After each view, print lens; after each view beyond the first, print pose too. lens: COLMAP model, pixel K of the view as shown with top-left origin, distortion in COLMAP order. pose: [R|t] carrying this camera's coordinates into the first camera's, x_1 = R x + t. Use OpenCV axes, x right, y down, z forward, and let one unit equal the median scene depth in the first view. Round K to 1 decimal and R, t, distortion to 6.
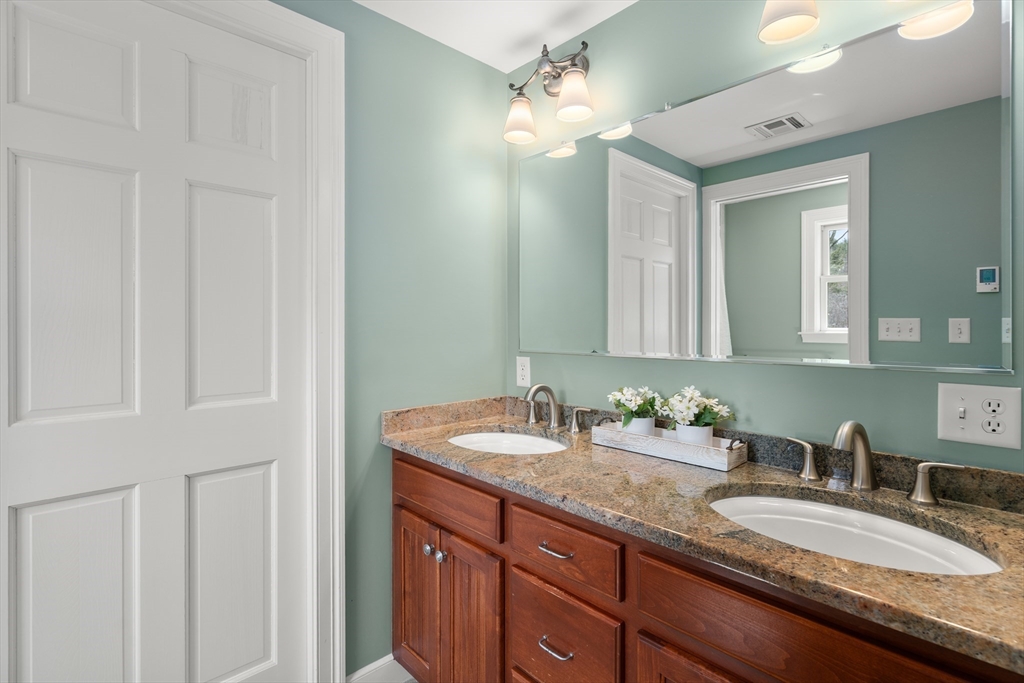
lens RADIAL K [[488.4, 0, 513.0], [0, 488.4, 340.4], [0, 0, 1]] dist [-0.005101, 0.001608]
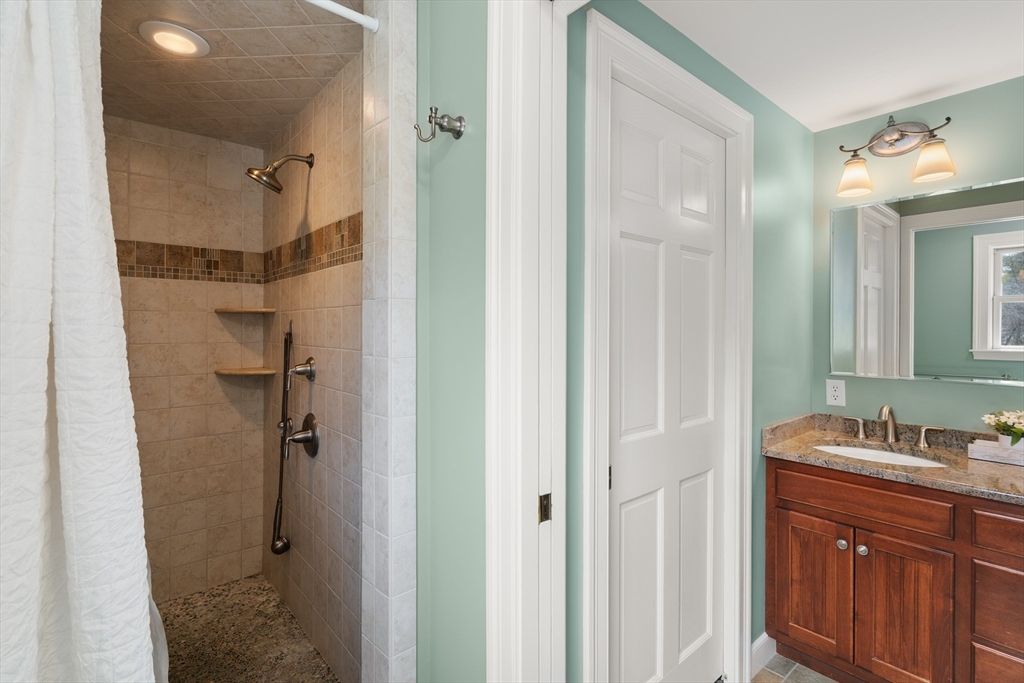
lens RADIAL K [[488.4, 0, 510.0], [0, 488.4, 338.9], [0, 0, 1]] dist [-0.005101, 0.001608]
pose [[0.999245, 0.005315, -0.038494, -0.915163], [-0.005591, 0.999959, -0.007065, -0.065221], [0.038455, 0.007275, 0.999234, -0.232114]]
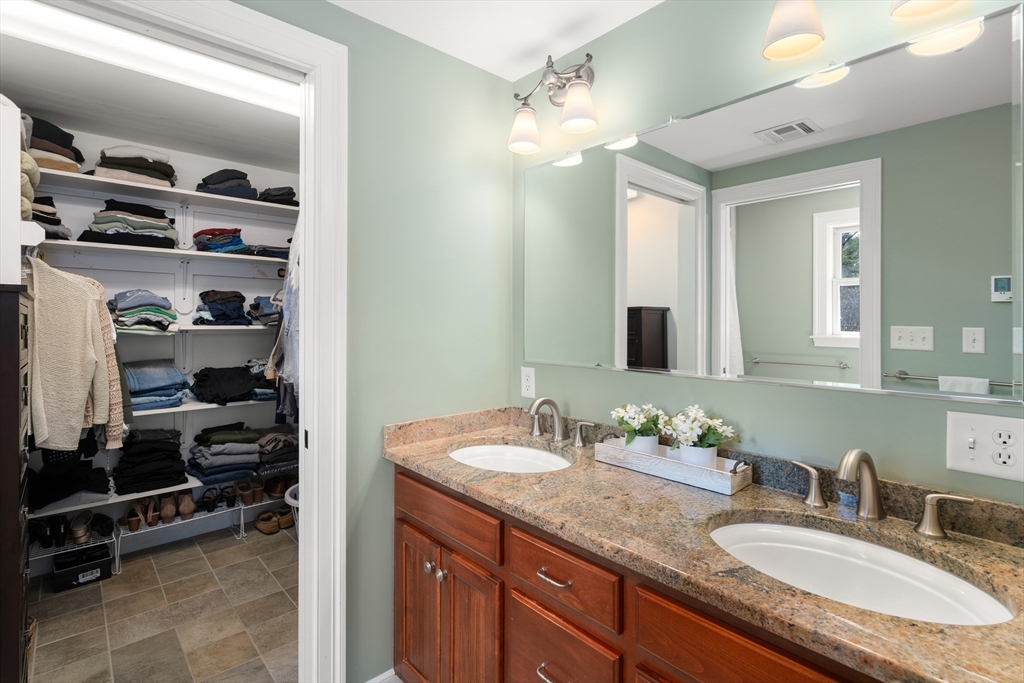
lens RADIAL K [[488.4, 0, 518.0], [0, 488.4, 332.3], [0, 0, 1]] dist [-0.005101, 0.001608]
pose [[0.999894, 0.003545, -0.014137, 0.019074], [-0.003596, 0.999987, -0.003580, -0.044162], [0.014125, 0.003631, 0.999894, 0.008847]]
